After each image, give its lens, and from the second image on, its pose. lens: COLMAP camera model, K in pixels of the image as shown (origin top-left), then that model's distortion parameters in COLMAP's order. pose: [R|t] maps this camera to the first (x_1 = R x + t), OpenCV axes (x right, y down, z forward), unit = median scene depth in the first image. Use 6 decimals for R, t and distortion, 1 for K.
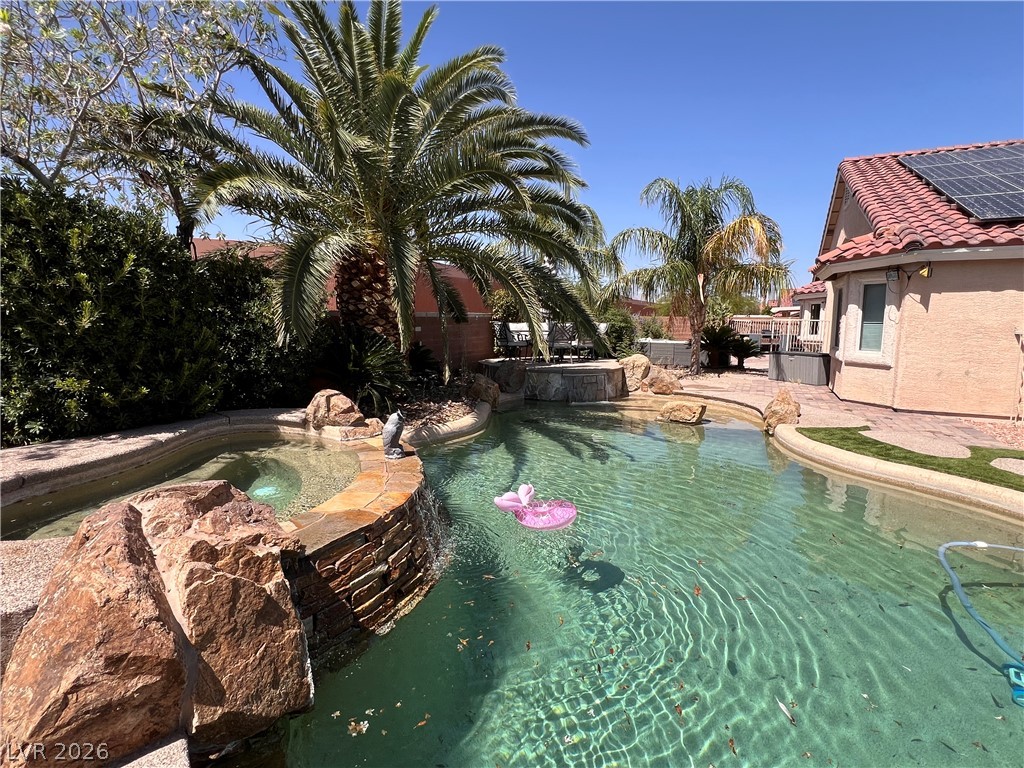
lens RADIAL K [[511.6, 0, 507.4], [0, 511.6, 381.3], [0, 0, 1]] dist [-0.003610, 0.001642]
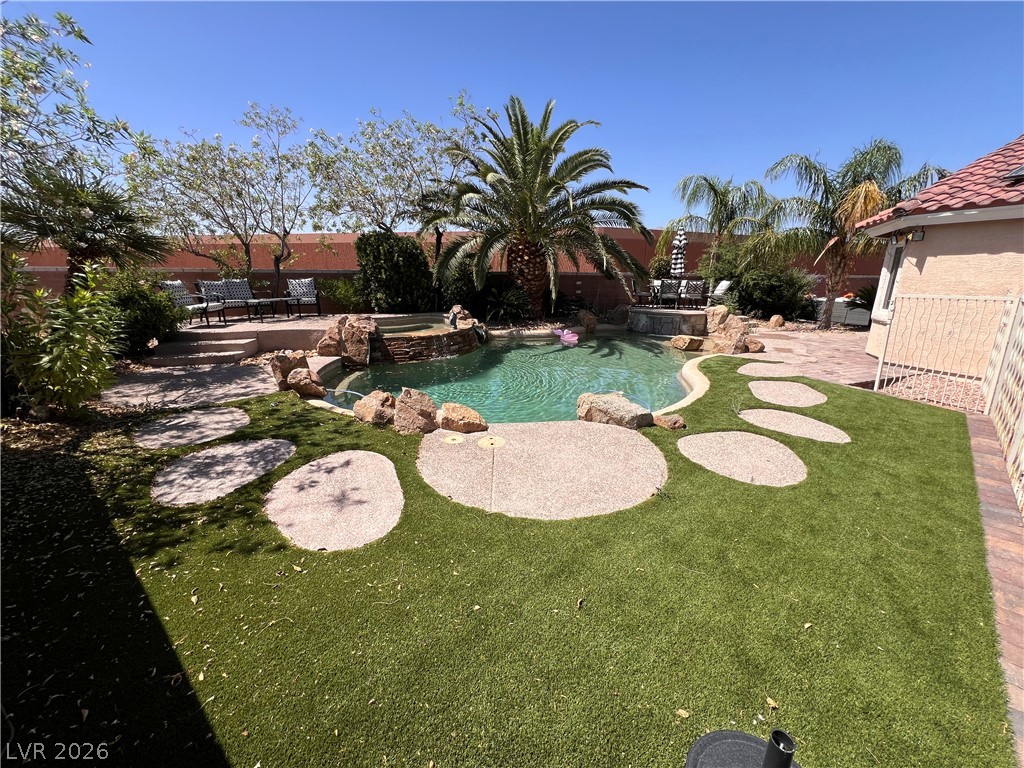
lens RADIAL K [[410.1, 0, 510.2], [0, 410.1, 382.6], [0, 0, 1]] dist [-0.001993, 0.000578]
pose [[0.752667, 0.172956, -0.635278, 0.927277], [-0.087846, 0.982633, 0.163445, 0.030717], [0.652514, -0.067213, 0.754790, -0.290371]]
